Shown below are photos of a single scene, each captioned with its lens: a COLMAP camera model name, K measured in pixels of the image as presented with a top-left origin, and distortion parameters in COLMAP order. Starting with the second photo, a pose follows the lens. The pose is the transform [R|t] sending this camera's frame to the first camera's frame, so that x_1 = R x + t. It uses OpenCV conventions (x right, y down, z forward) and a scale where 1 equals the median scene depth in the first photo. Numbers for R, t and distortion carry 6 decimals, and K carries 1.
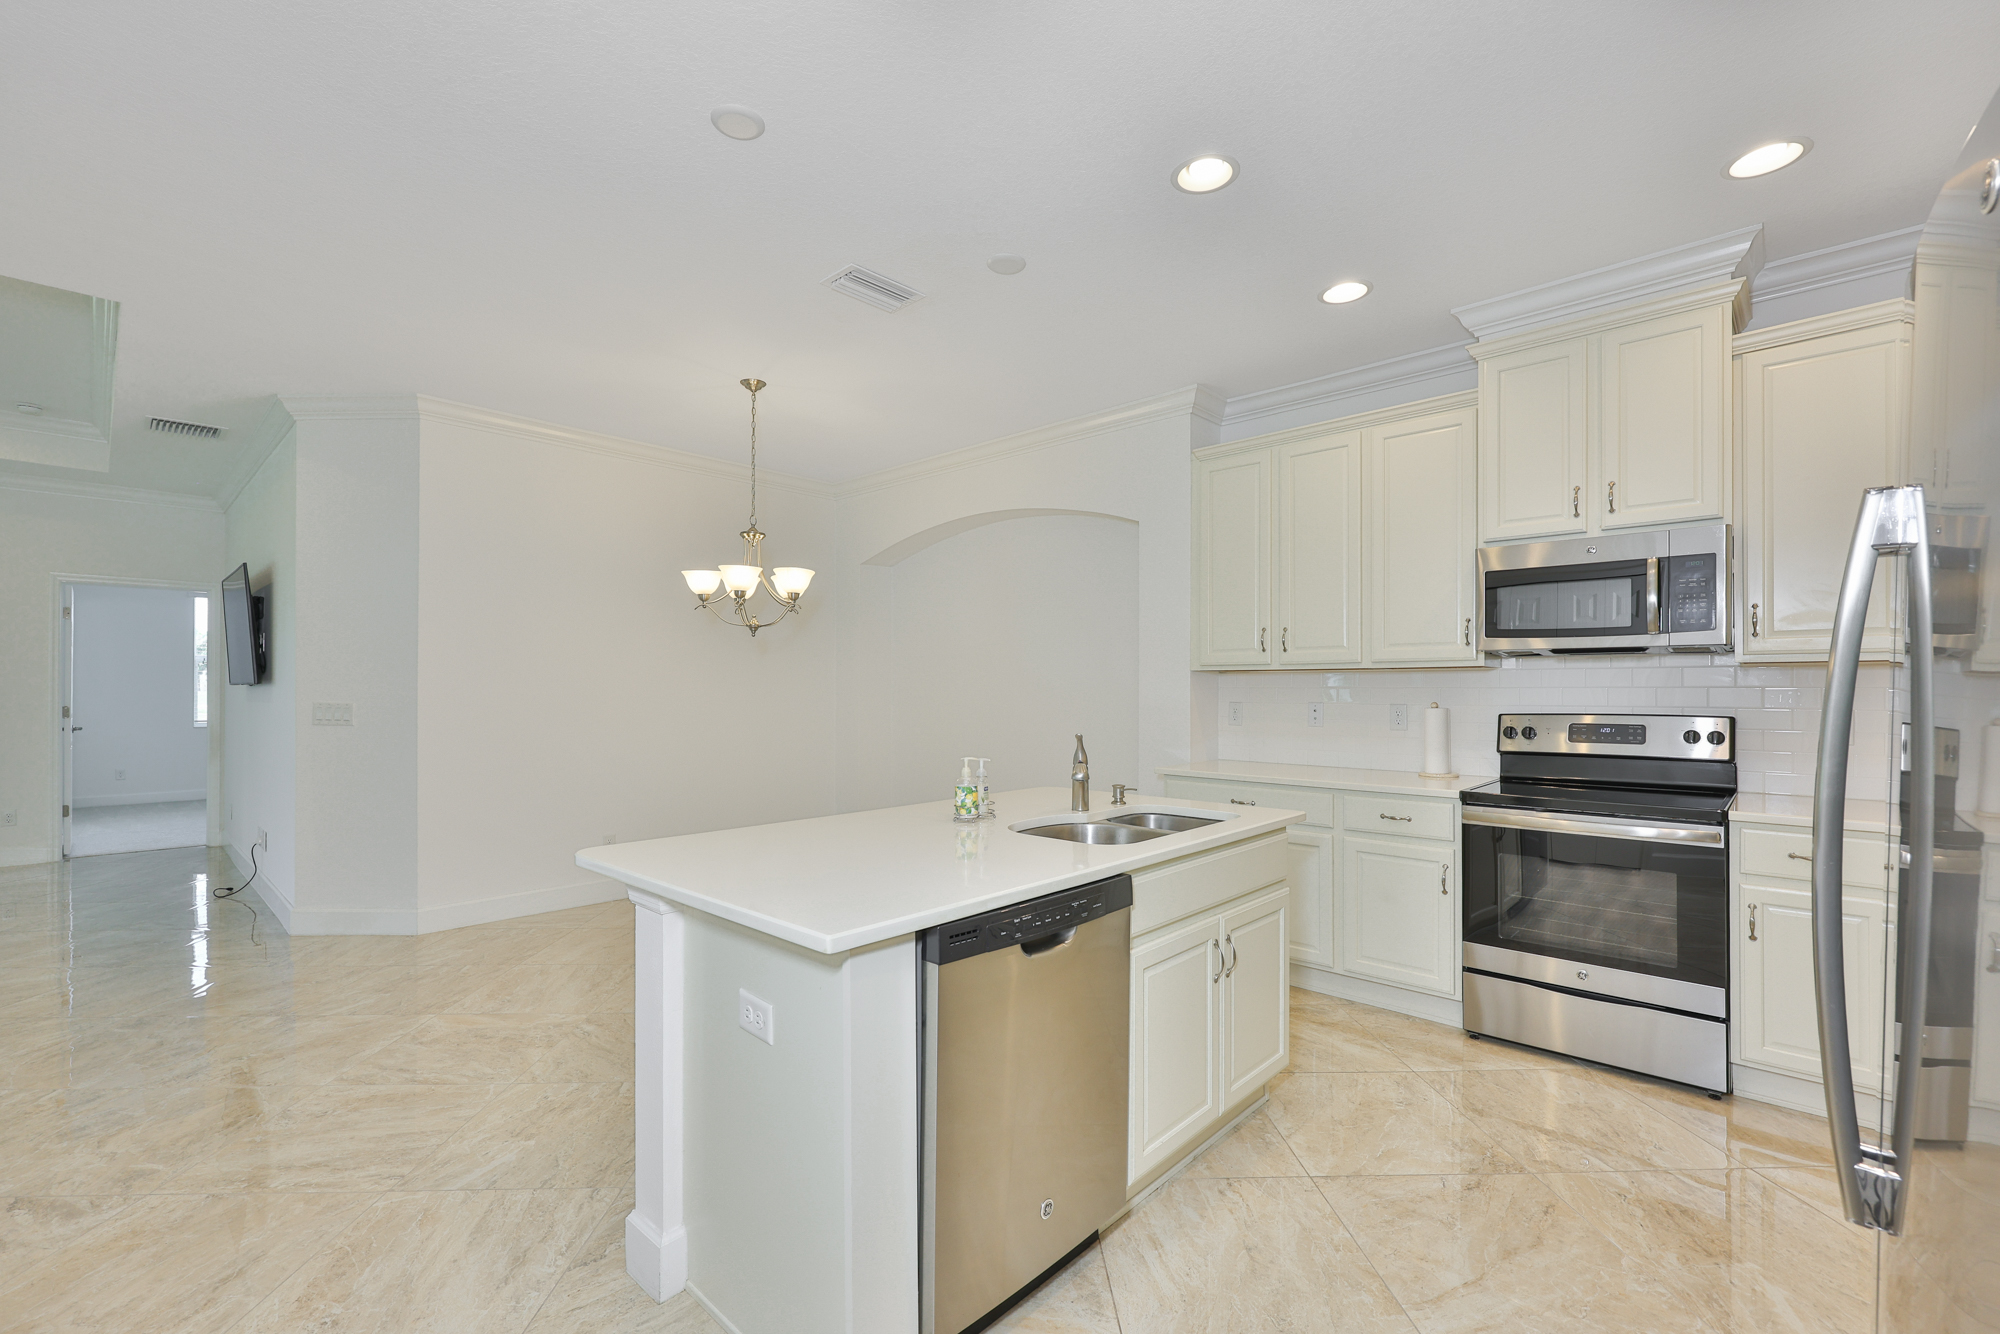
lens RADIAL K [[850.7, 0, 985.7], [0, 850.7, 679.6], [0, 0, 1]] dist [-0.003930, 0.002269]
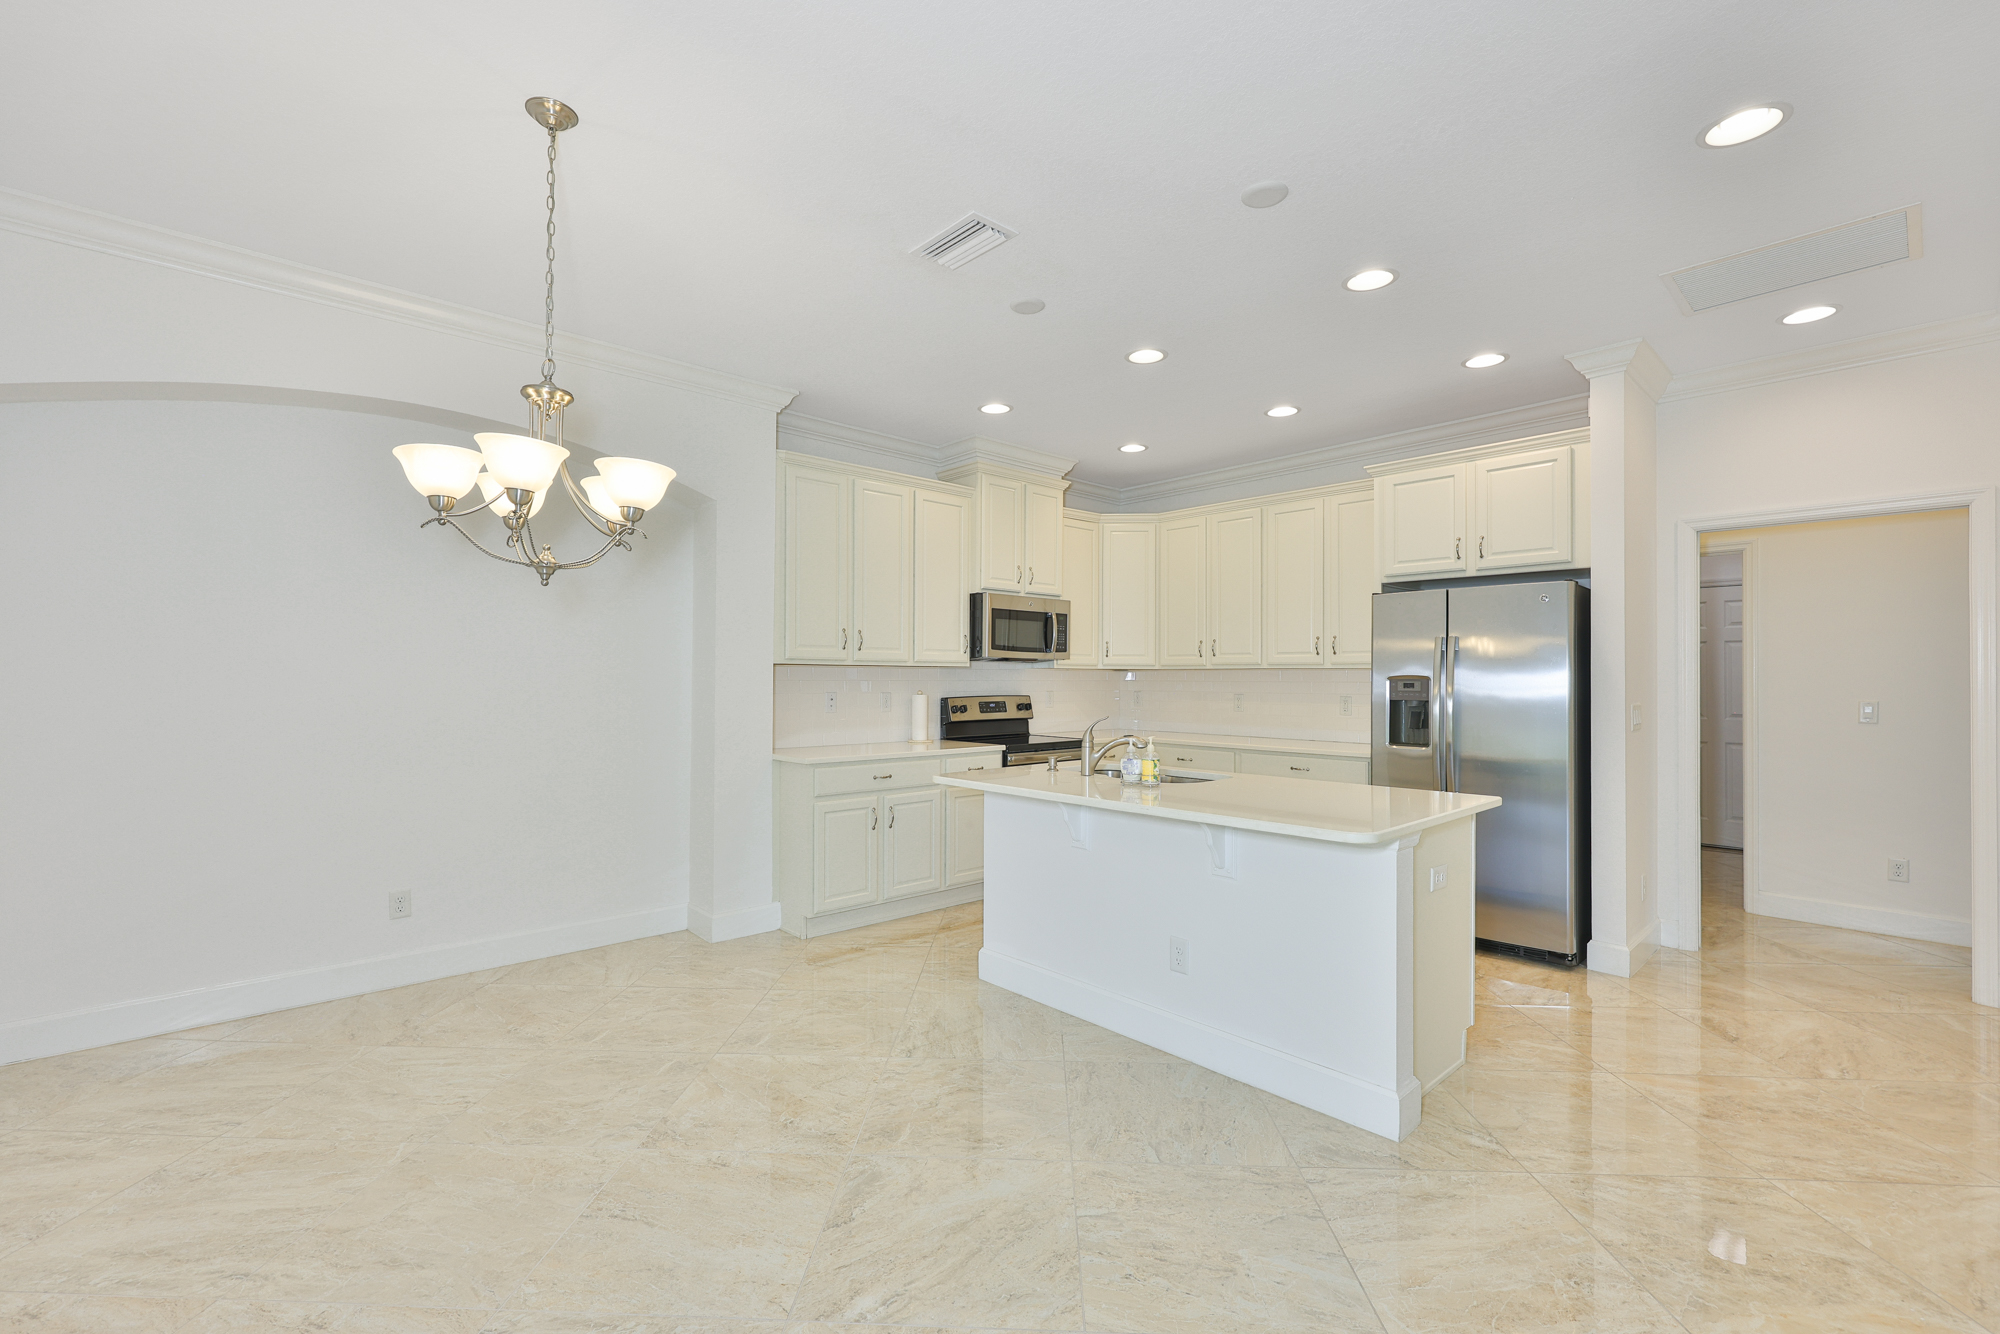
lens RADIAL K [[850.7, 0, 997.1], [0, 850.7, 668.1], [0, 0, 1]] dist [-0.003930, 0.002269]
pose [[0.068658, 0.014812, 0.997530, -0.966000], [-0.011887, 0.999831, -0.014028, 0.008398], [-0.997569, -0.010894, 0.068823, 0.844190]]
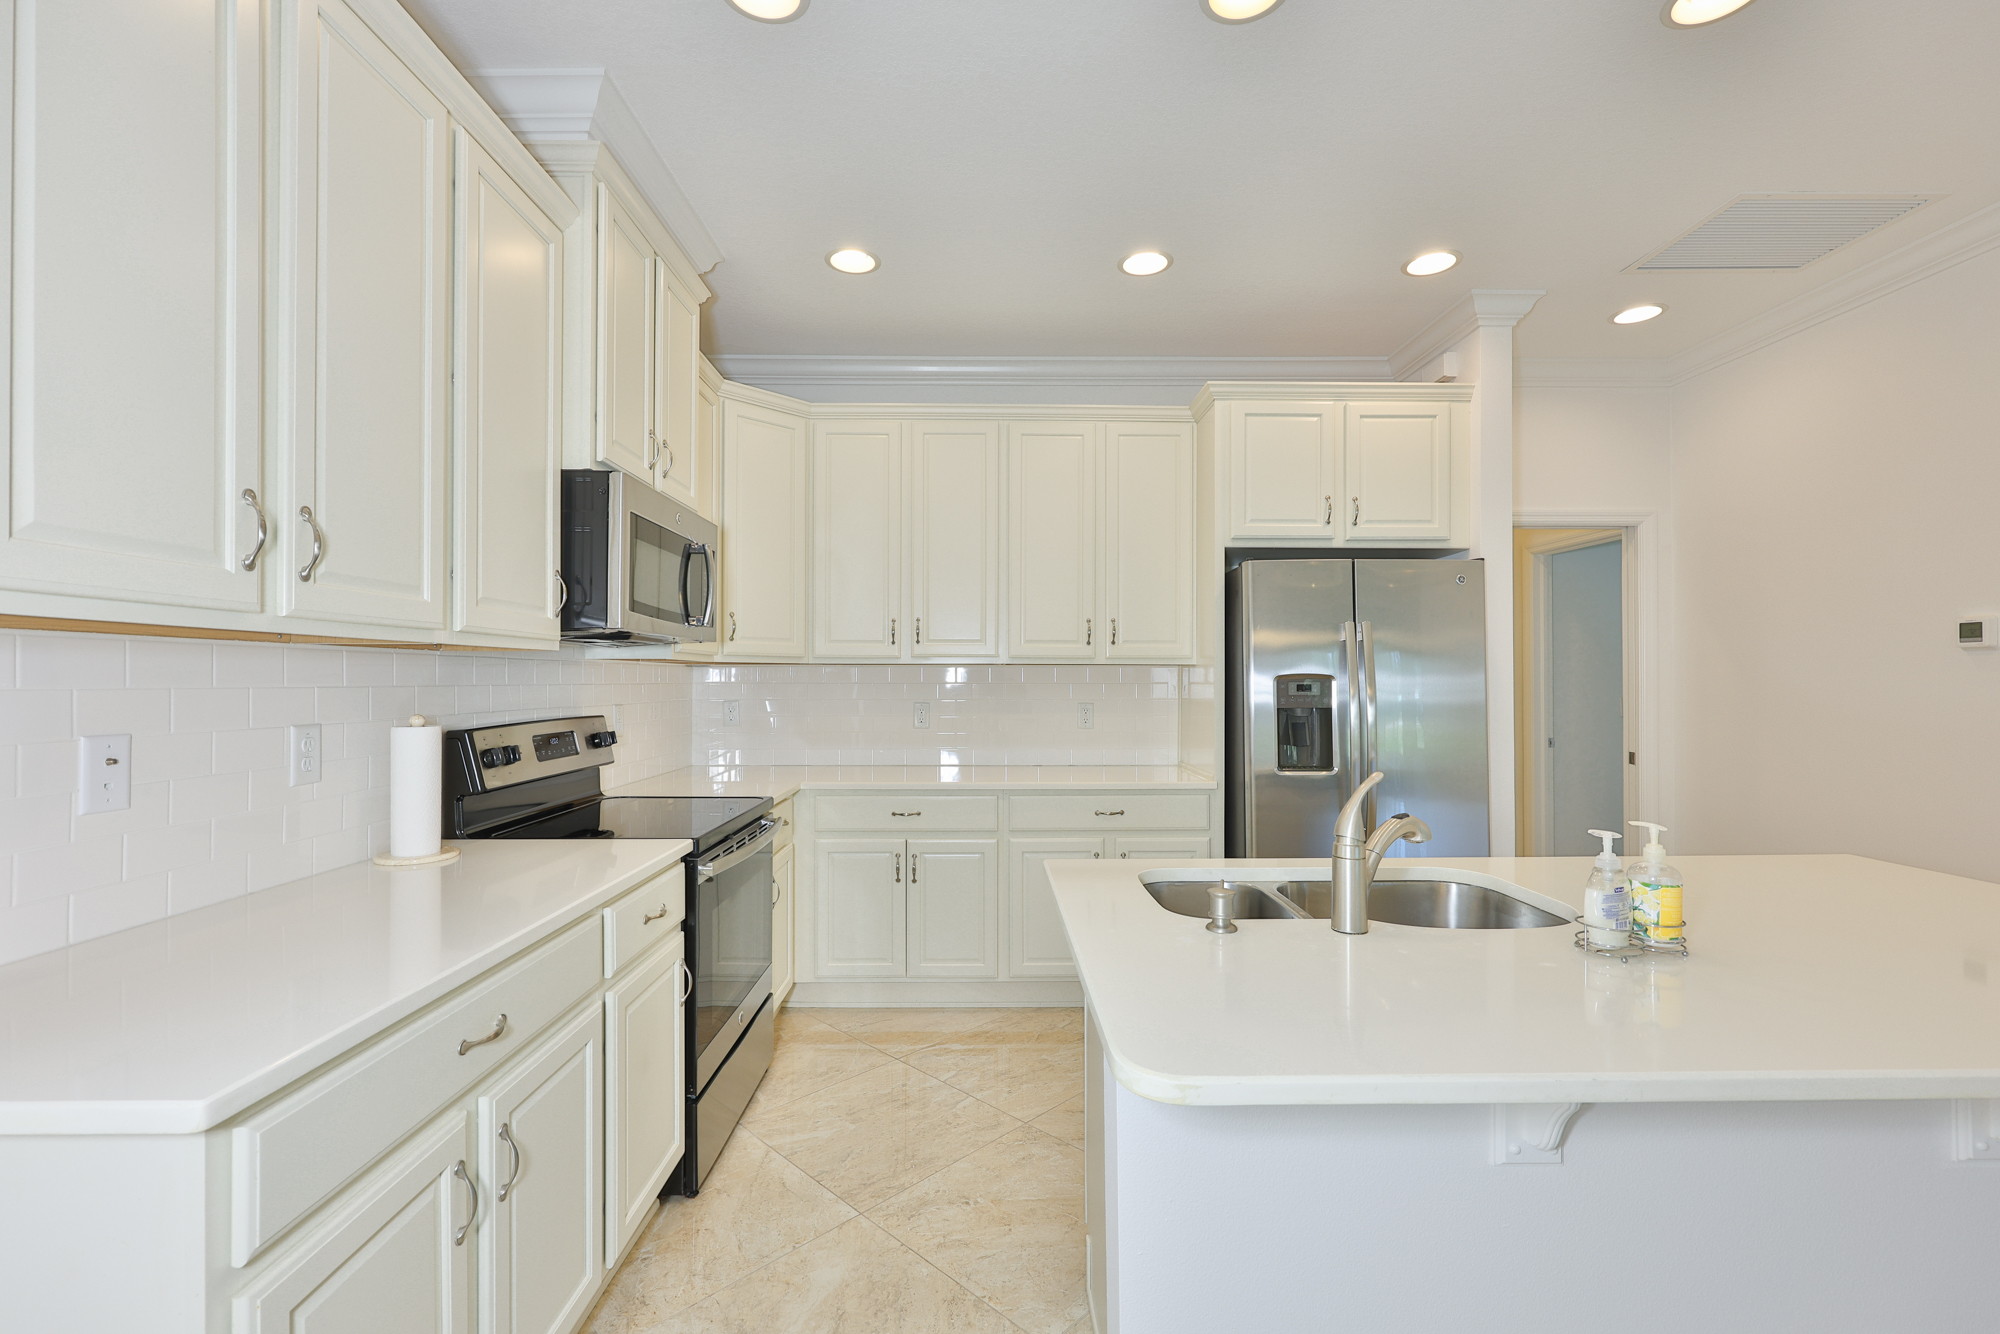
lens RADIAL K [[850.7, 0, 990.5], [0, 850.7, 669.7], [0, 0, 1]] dist [-0.003930, 0.002269]
pose [[-0.698074, 0.010556, 0.715948, -0.081518], [-0.004189, 0.999814, -0.018827, 0.008619], [-0.716014, -0.016142, -0.697900, 1.210732]]
